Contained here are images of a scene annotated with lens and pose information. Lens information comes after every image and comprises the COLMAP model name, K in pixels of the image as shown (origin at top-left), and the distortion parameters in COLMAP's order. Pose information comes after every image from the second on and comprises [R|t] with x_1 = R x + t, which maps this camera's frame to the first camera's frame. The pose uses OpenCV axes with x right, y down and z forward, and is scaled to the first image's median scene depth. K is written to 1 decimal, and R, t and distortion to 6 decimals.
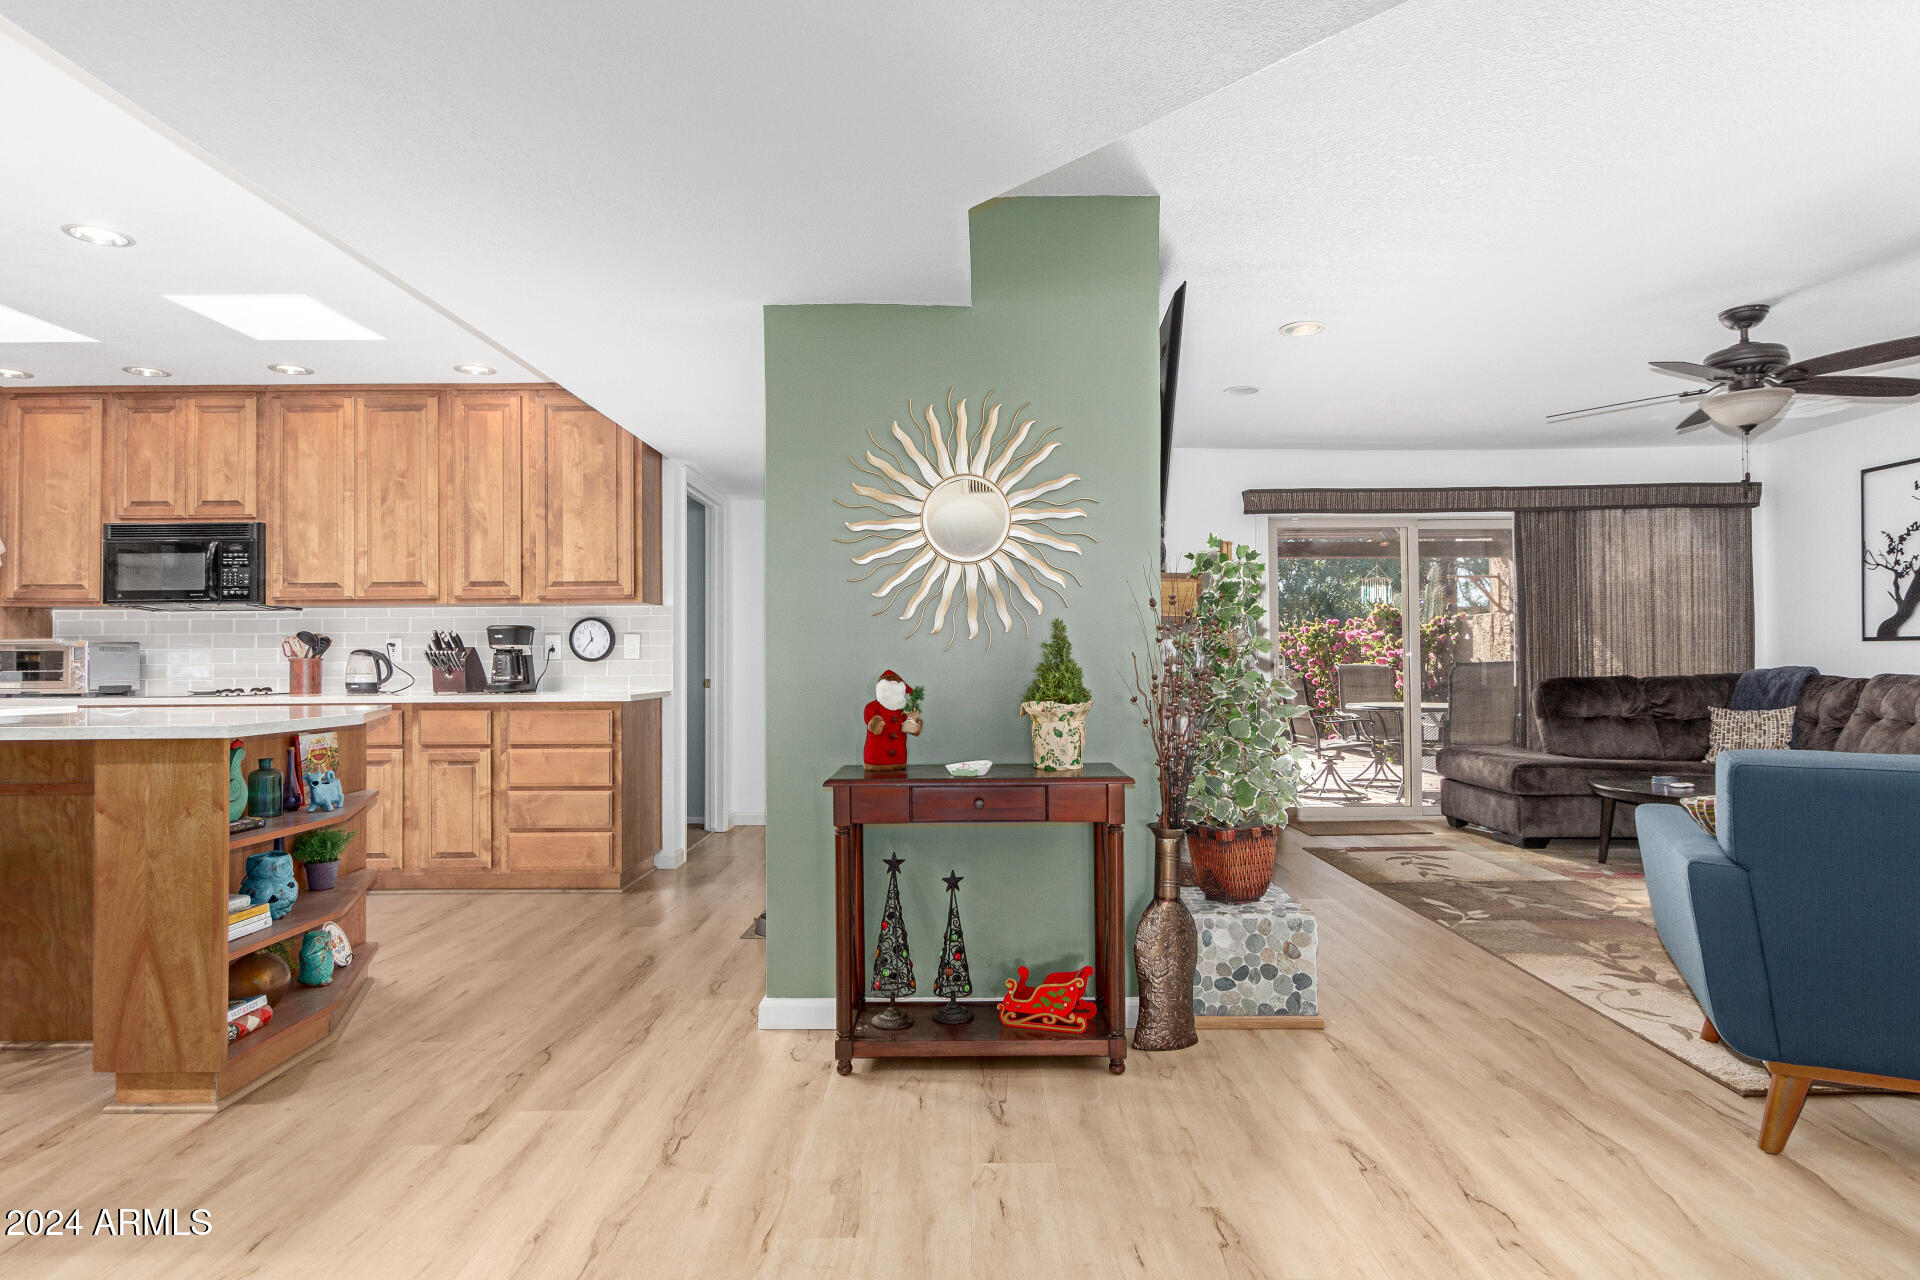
lens RADIAL K [[1018.5, 0, 967.5], [0, 1018.5, 641.2], [0, 0, 1]] dist [0.004474, -0.002934]
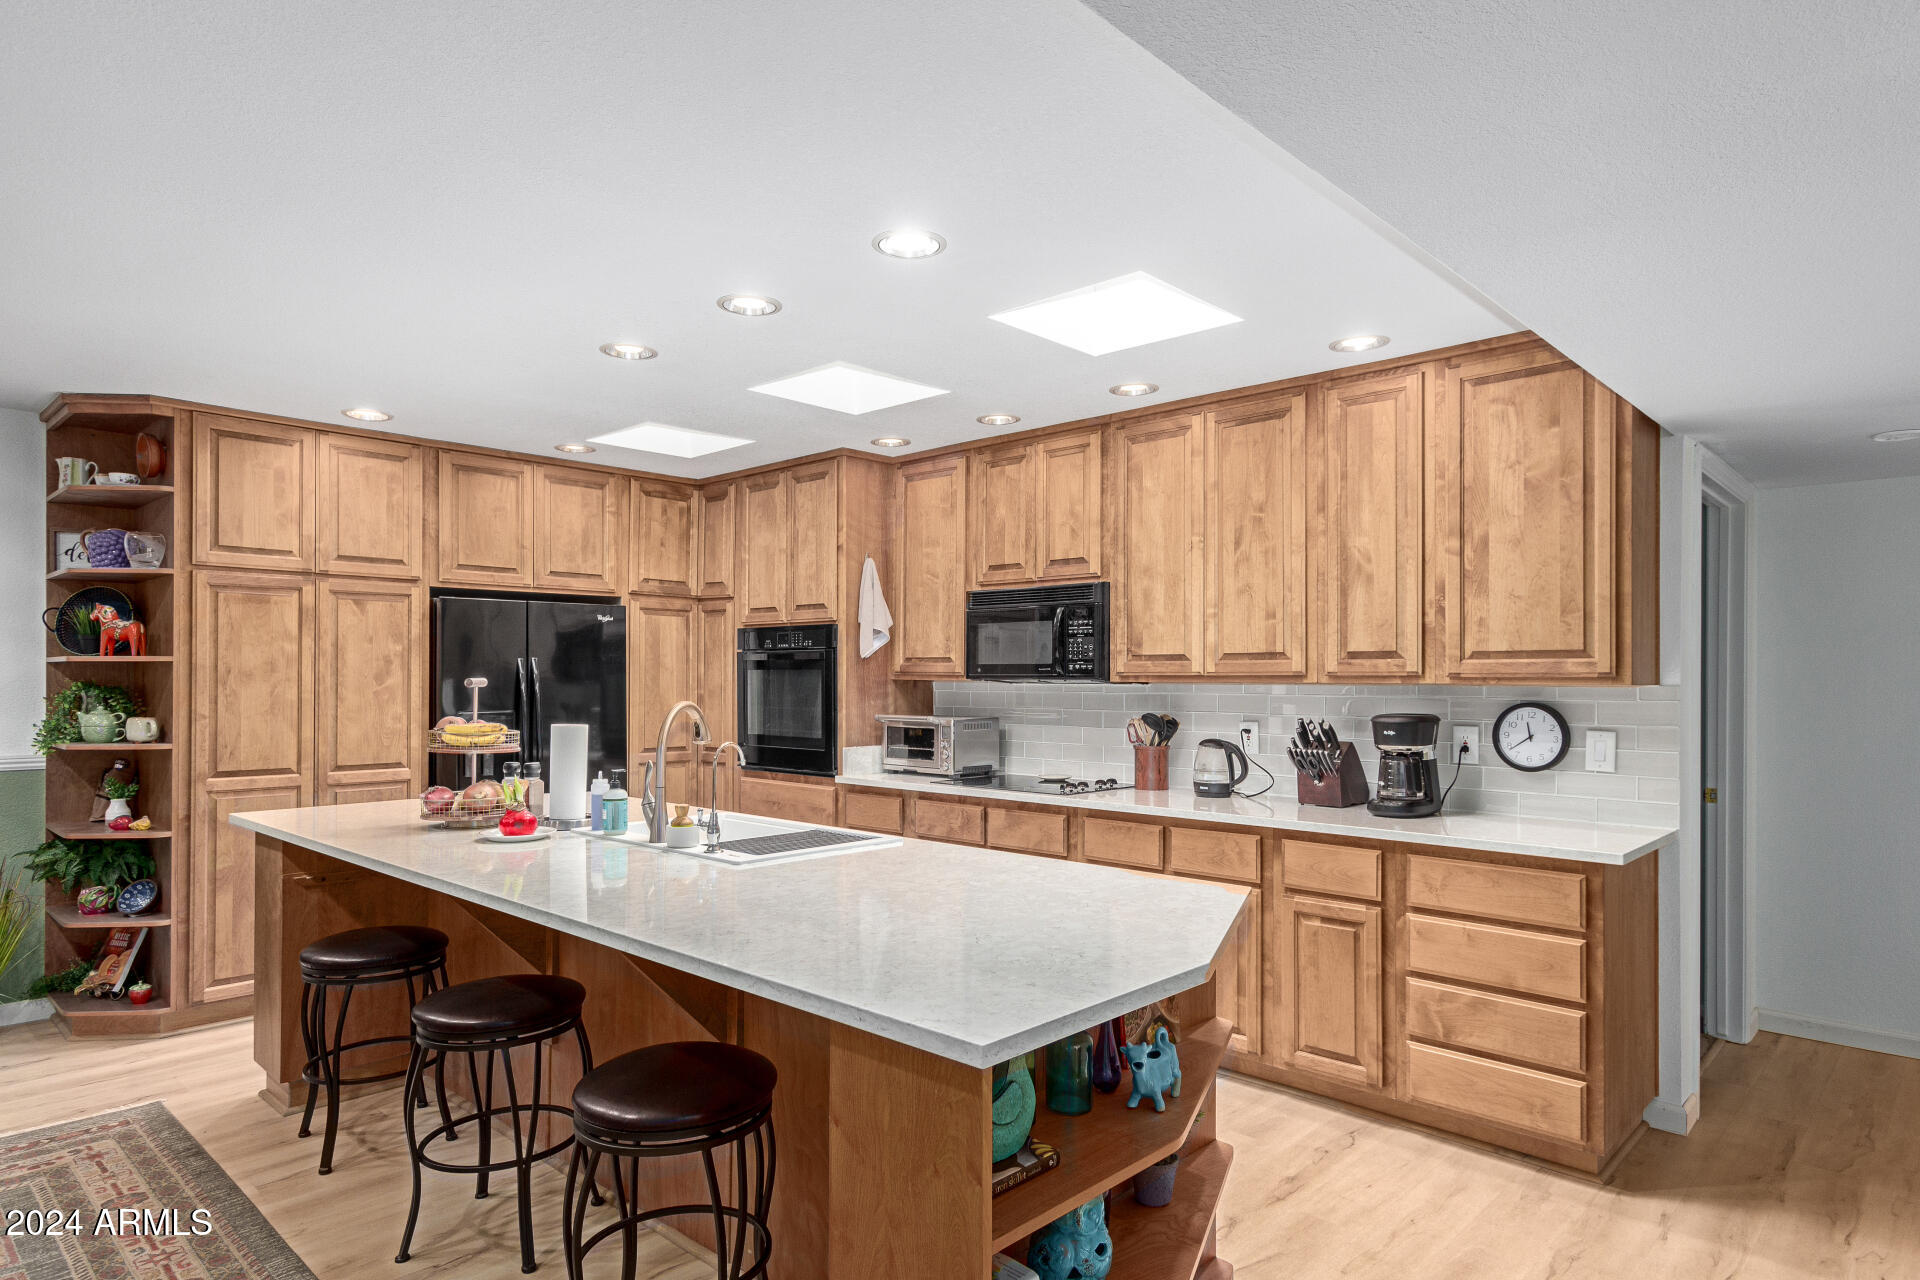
lens RADIAL K [[1101.7, 0, 964.8], [0, 1101.7, 671.1], [0, 0, 1]] dist [0.009953, 0.005902]
pose [[0.725211, 0.007105, -0.688490, -0.158385], [0.002362, 0.999915, 0.012806, -0.055663], [0.688522, -0.010913, 0.725133, 0.271777]]
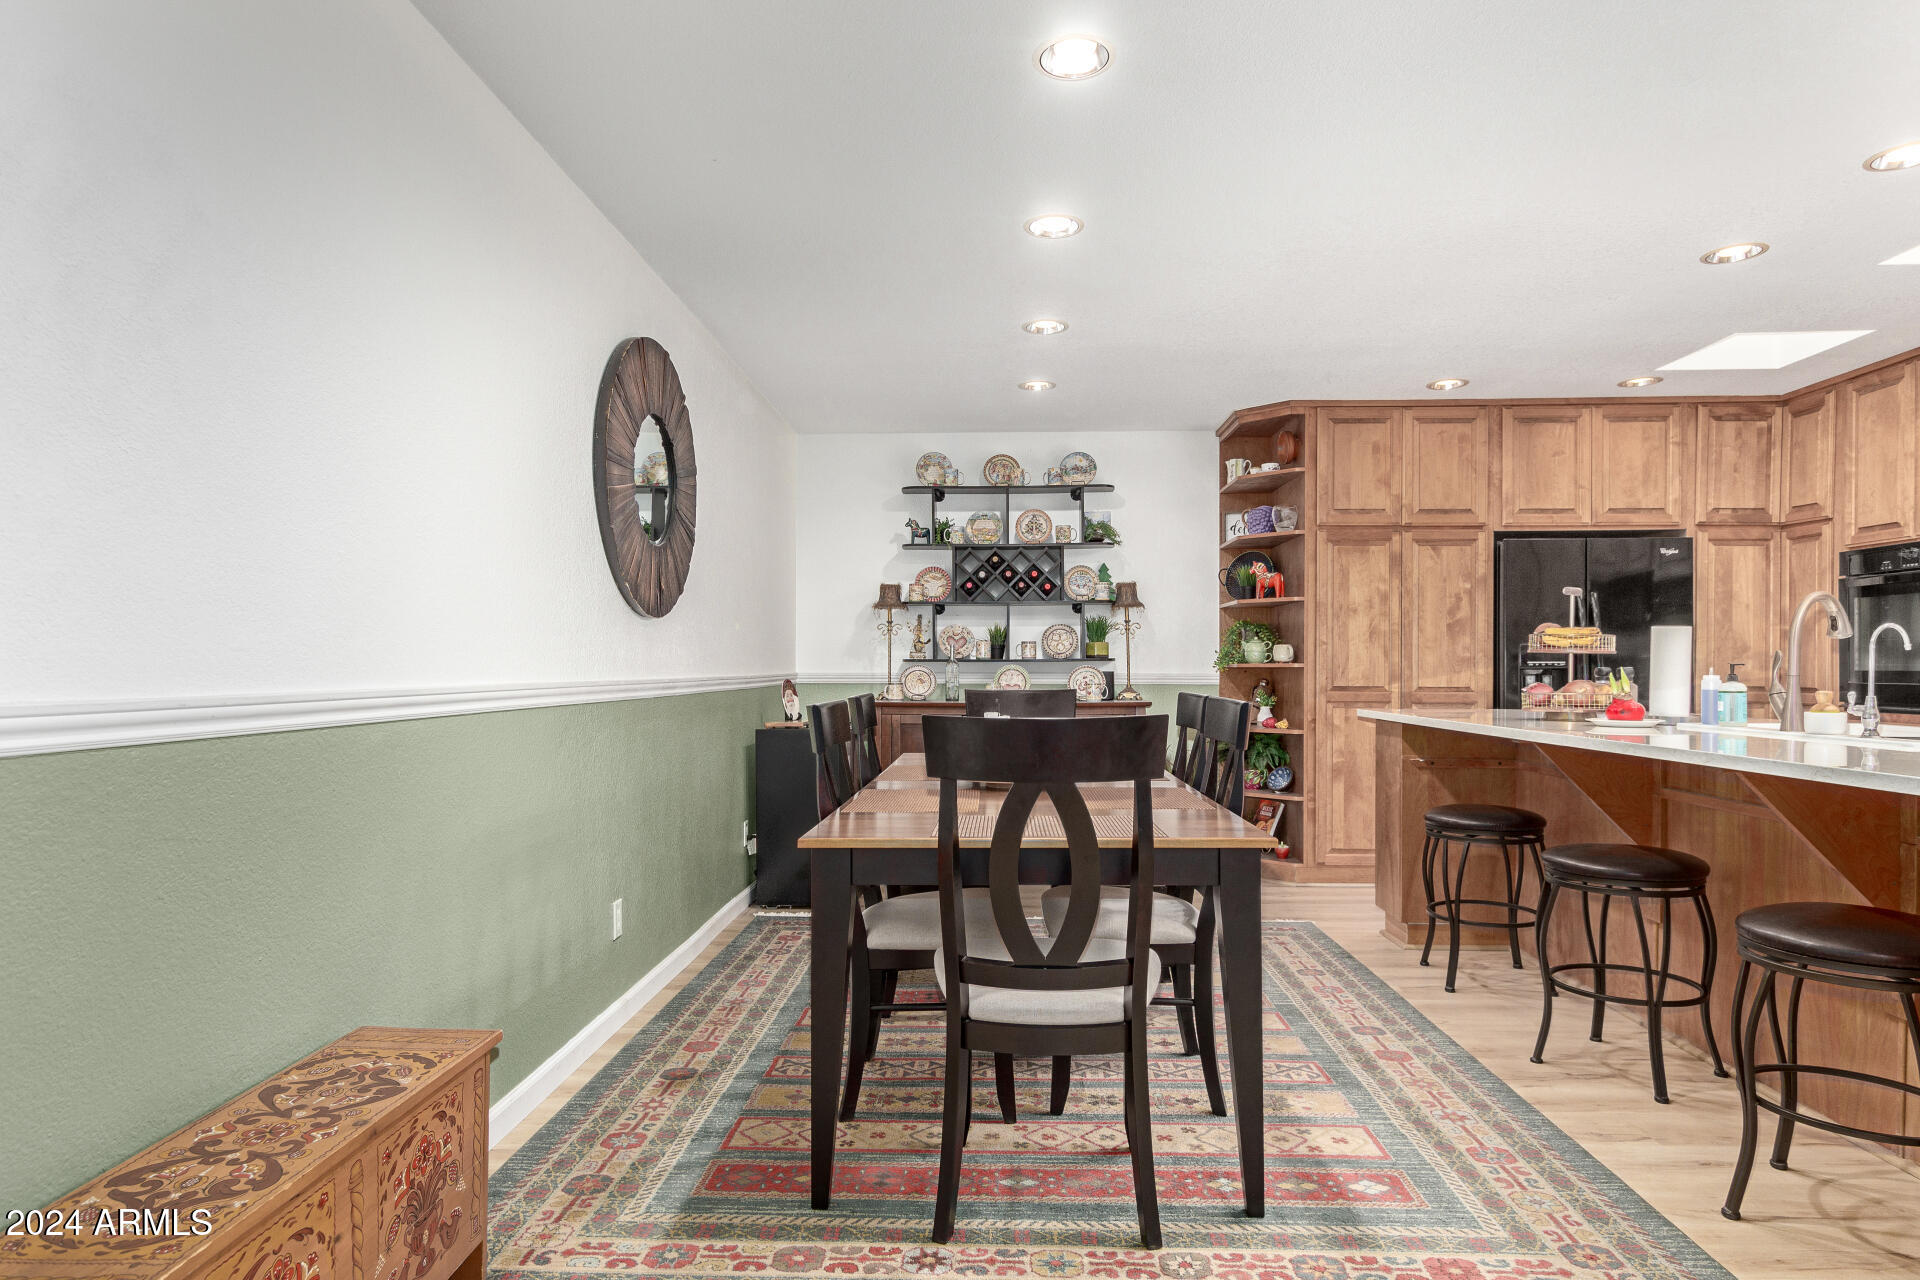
lens RADIAL K [[1049.6, 0, 994.6], [0, 1049.6, 659.1], [0, 0, 1]] dist [0.012534, -0.001866]
pose [[-0.034935, 0.016113, -0.999260, -0.116314], [0.017331, 0.999729, 0.015515, -0.017128], [0.999239, -0.016776, -0.035205, 0.196523]]
